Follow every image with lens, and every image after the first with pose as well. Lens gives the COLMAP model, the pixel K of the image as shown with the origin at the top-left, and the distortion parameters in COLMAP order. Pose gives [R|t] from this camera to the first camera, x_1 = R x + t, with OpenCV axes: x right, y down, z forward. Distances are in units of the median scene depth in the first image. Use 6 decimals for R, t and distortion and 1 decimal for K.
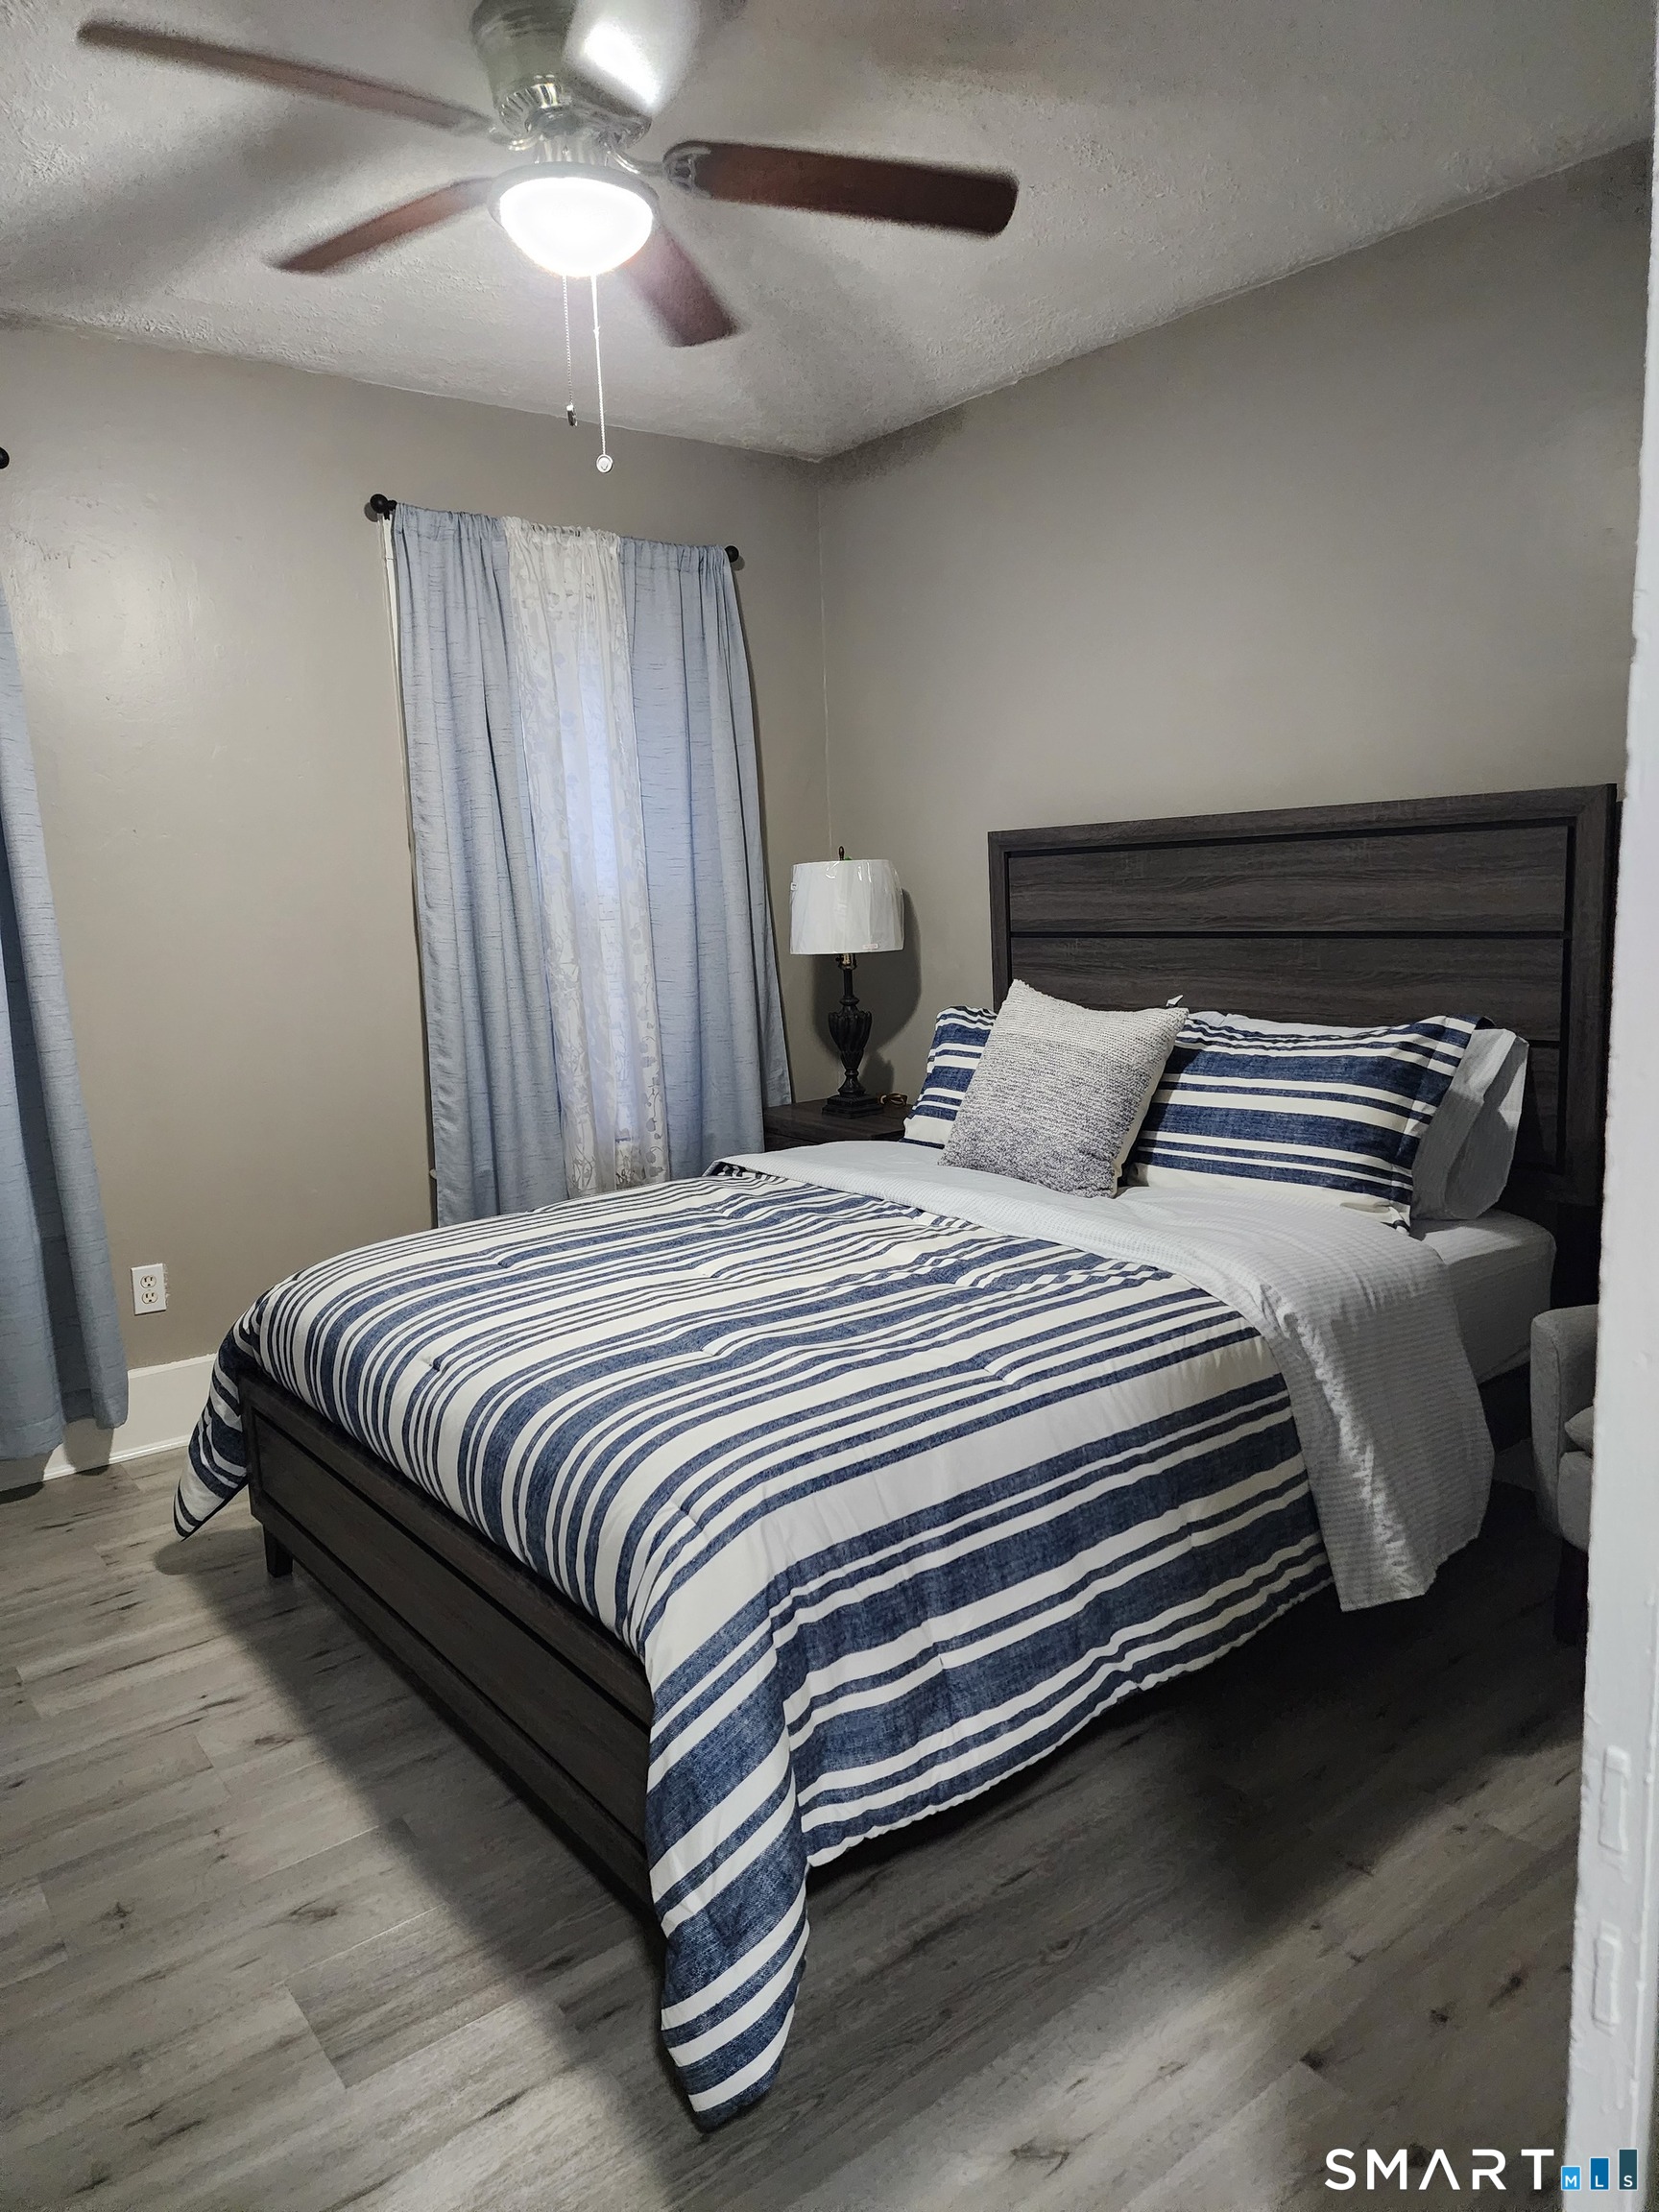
lens RADIAL K [[1446.9, 0, 827.0], [0, 1446.9, 1098.0], [0, 0, 1]] dist [0.031167, -0.004705]
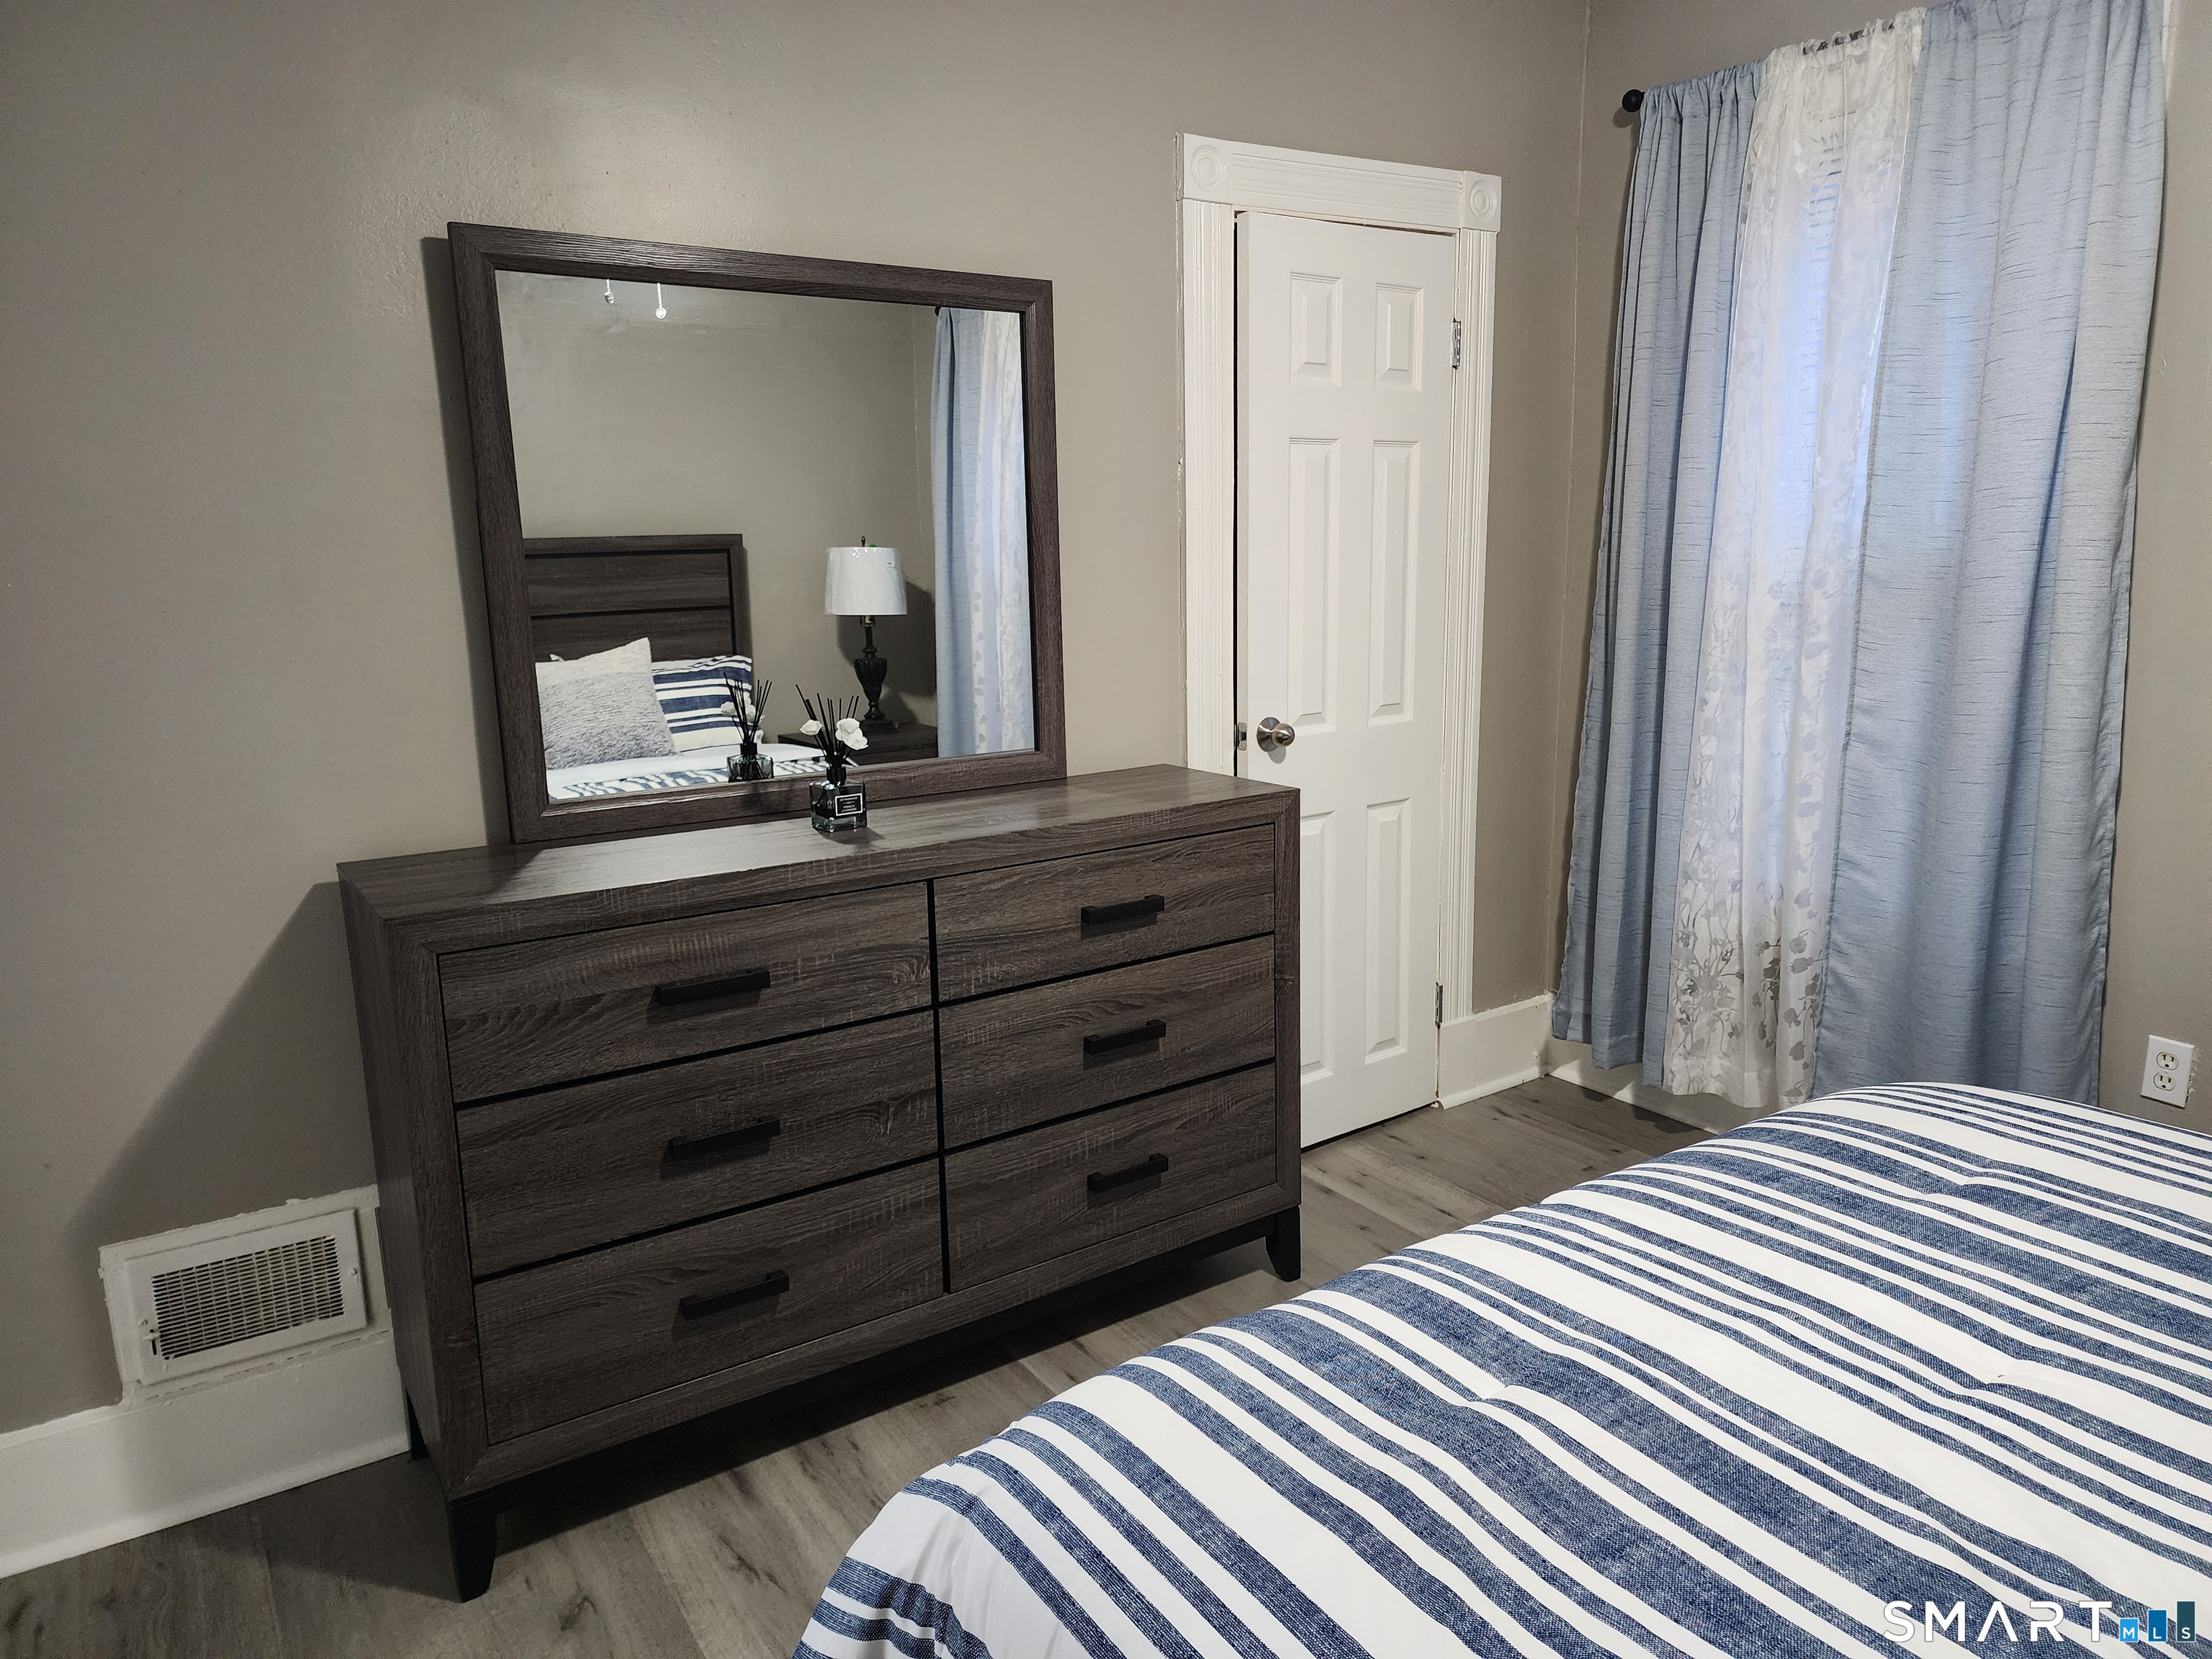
lens RADIAL K [[1446.9, 0, 1109.2], [0, 1446.9, 835.4], [0, 0, 1]] dist [0.031167, -0.004705]
pose [[-0.053370, 0.232672, -0.971090, 0.496560], [-0.126422, 0.963077, 0.237700, -0.179022], [0.990540, 0.135453, -0.021985, 0.928681]]
